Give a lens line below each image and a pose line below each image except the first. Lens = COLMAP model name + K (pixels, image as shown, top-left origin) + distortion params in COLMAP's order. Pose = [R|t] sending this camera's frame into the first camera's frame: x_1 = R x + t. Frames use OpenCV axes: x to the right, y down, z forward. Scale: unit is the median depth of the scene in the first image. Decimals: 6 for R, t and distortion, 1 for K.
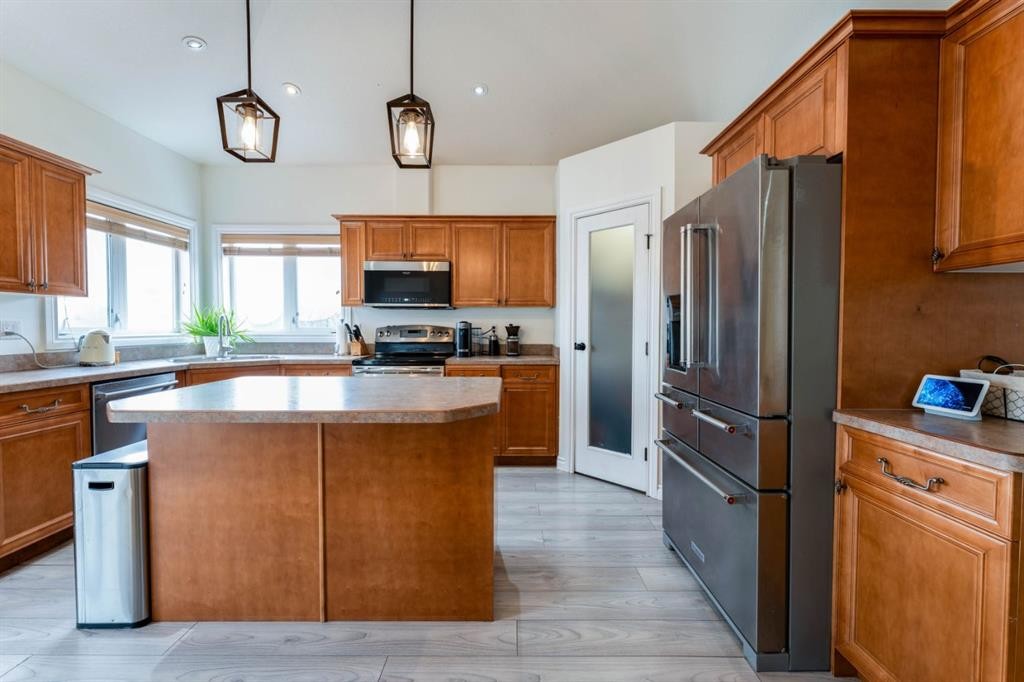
lens RADIAL K [[426.1, 0, 513.9], [0, 426.1, 341.3], [0, 0, 1]] dist [0.002360, 0.000118]
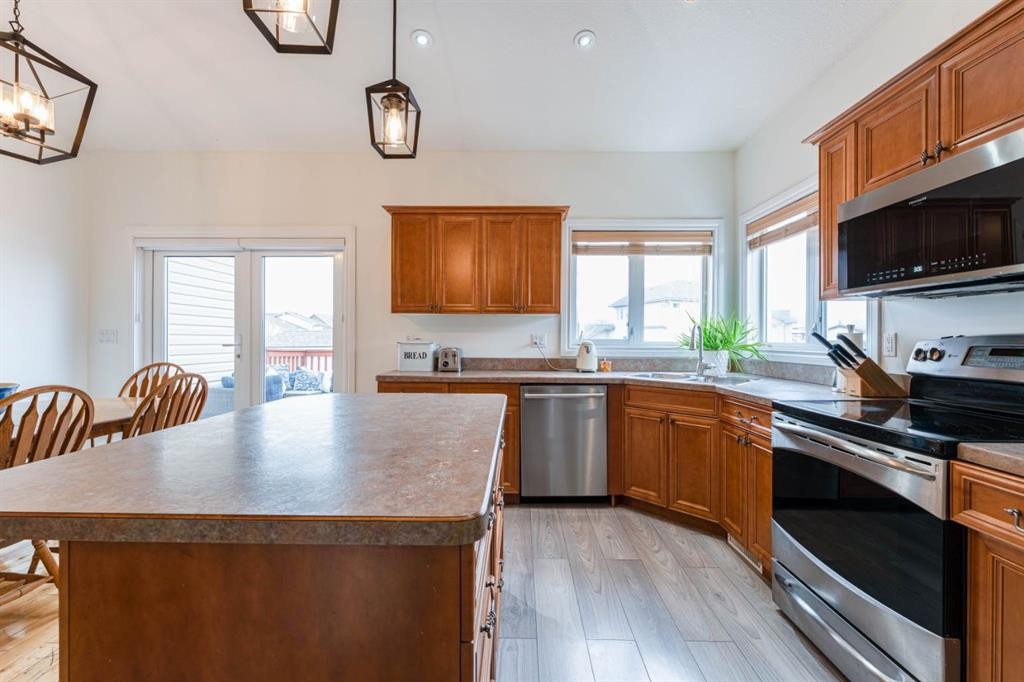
lens RADIAL K [[426.1, 0, 513.9], [0, 426.1, 341.3], [0, 0, 1]] dist [0.002360, 0.000118]
pose [[-0.019925, 0.002533, -0.999798, 0.155823], [-0.040203, 0.999186, 0.003333, -0.018652], [0.998993, 0.040261, -0.019807, 0.673428]]
